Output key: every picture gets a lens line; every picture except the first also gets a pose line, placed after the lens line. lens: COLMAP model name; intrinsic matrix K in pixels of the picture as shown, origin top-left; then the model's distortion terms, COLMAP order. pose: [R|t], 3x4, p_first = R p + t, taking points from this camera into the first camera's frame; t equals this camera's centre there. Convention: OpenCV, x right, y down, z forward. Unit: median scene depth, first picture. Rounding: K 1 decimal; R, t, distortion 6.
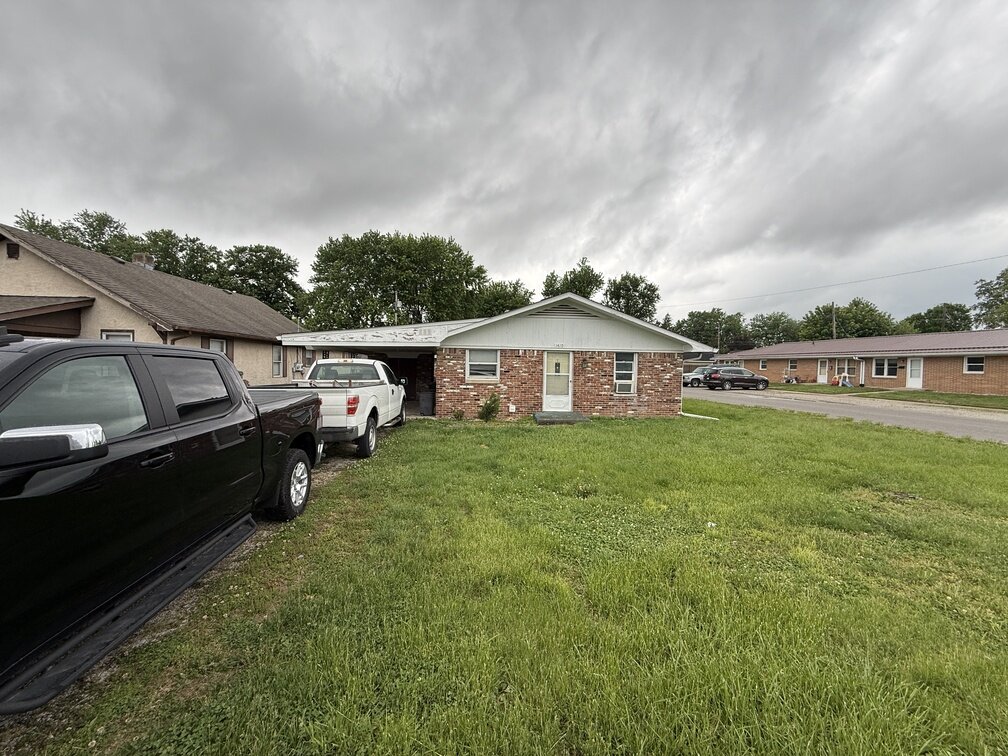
lens RADIAL K [[405.3, 0, 501.9], [0, 405.3, 376.3], [0, 0, 1]] dist [-0.001909, 0.000641]
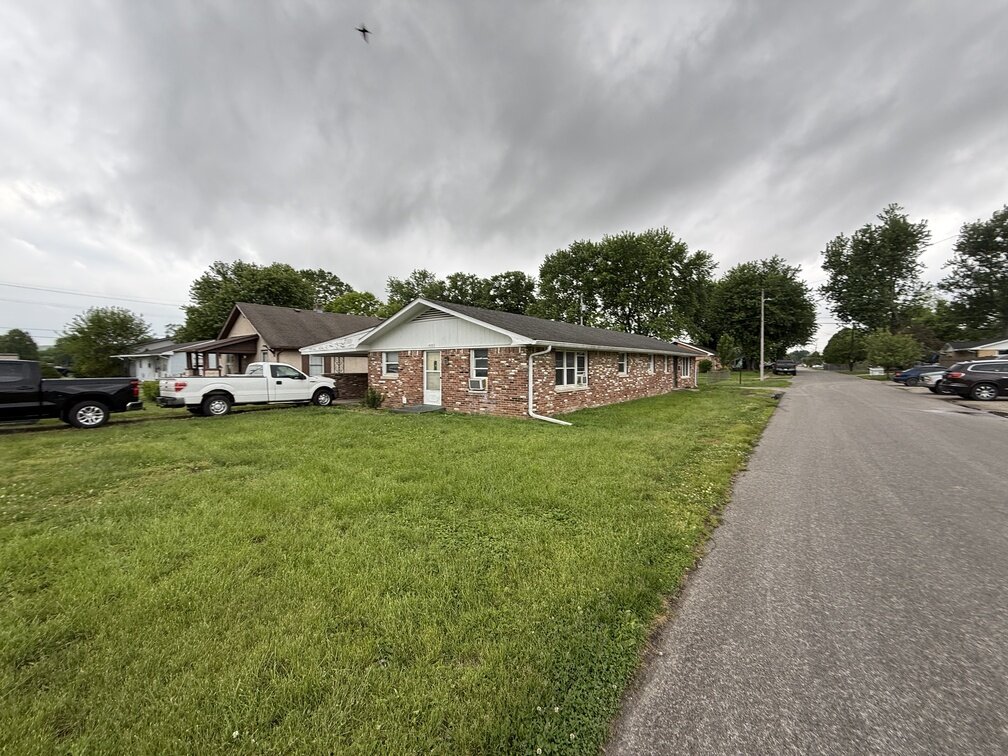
lens RADIAL K [[405.3, 0, 500.1], [0, 405.3, 377.5], [0, 0, 1]] dist [-0.001909, 0.000641]
pose [[0.737740, 0.001254, -0.675084, 1.023174], [-0.003406, 0.999992, -0.001865, 0.013215], [0.675076, 0.003675, 0.737739, 0.304627]]
